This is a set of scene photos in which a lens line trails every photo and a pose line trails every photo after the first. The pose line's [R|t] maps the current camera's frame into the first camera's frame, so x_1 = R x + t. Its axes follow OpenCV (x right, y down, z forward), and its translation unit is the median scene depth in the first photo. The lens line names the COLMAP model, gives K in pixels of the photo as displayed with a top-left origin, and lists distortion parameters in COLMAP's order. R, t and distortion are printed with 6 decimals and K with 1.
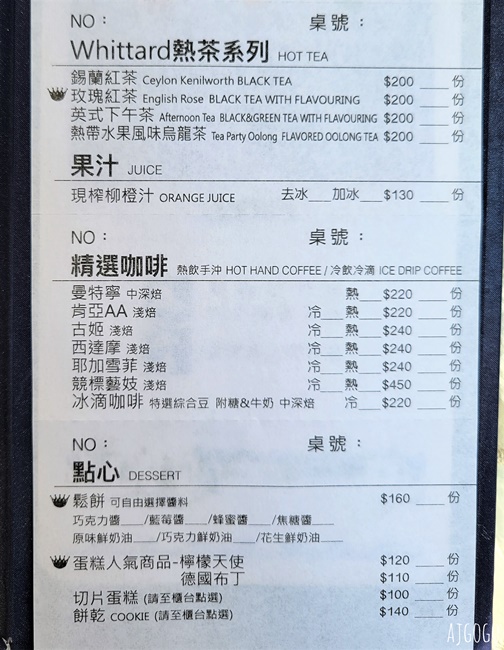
lens RADIAL K [[522.2, 0, 252.0], [0, 522.2, 325.0], [0, 0, 1]] dist [-0.018576, -0.002917]
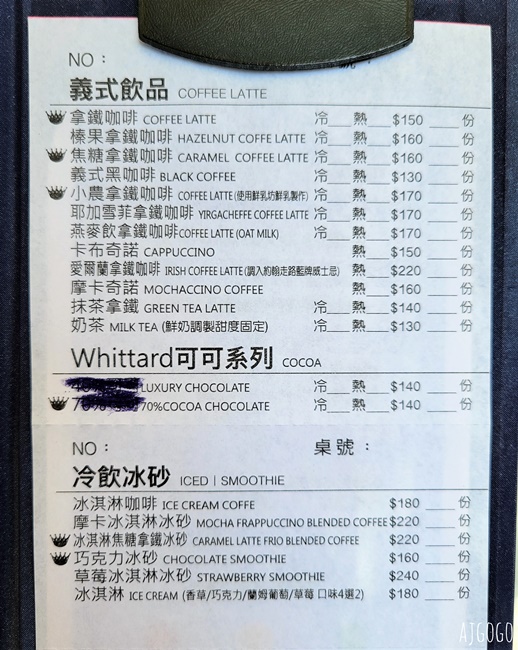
lens RADIAL K [[535.7, 0, 256.0], [0, 535.7, 325.0], [0, 0, 1]] dist [-0.006201, -0.003521]
pose [[0.999994, -0.003237, -0.001157, 0.001781], [0.003238, 0.999994, 0.000833, -0.589923], [0.001154, -0.000836, 0.999999, -0.015168]]
